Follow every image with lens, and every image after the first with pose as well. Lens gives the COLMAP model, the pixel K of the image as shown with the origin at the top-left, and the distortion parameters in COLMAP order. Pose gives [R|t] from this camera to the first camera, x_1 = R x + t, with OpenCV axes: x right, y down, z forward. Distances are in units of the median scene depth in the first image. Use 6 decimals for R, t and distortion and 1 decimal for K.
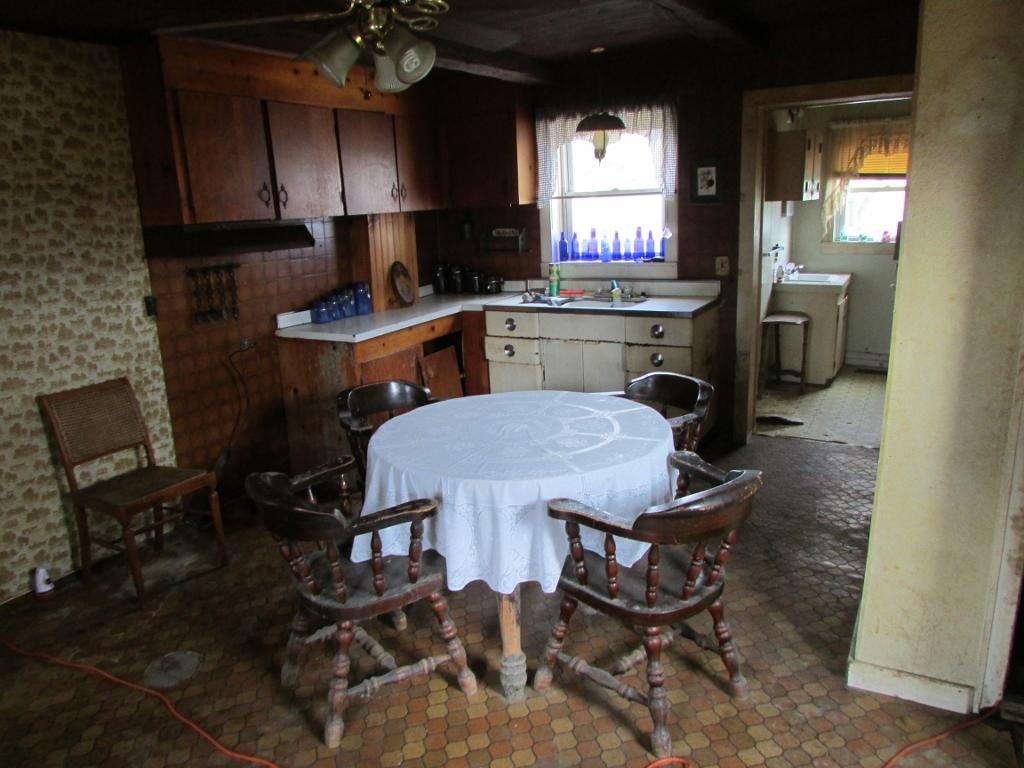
lens RADIAL K [[722.0, 0, 514.0], [0, 722.0, 385.5], [0, 0, 1]] dist [-0.026977, 0.003379]
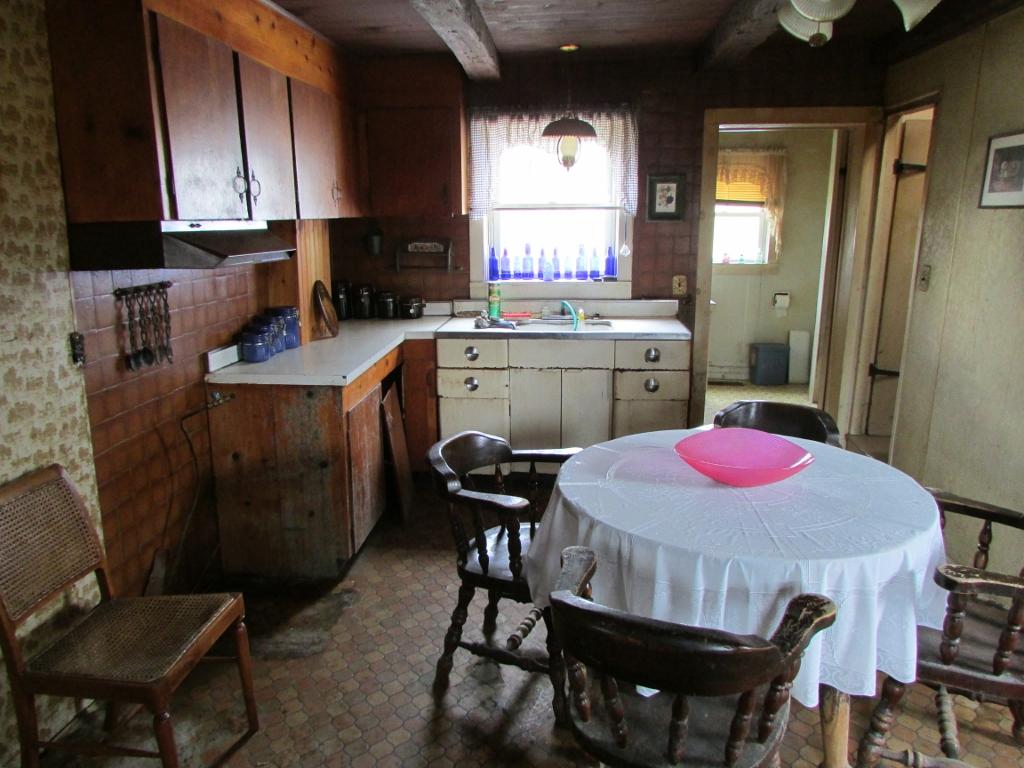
lens RADIAL K [[722.0, 0, 513.4], [0, 722.0, 383.3], [0, 0, 1]] dist [-0.026977, 0.003379]
pose [[0.912167, -0.055957, 0.405980, -0.329433], [0.069123, 0.997449, -0.017828, -0.032628], [-0.403947, 0.044325, 0.913708, 0.212584]]
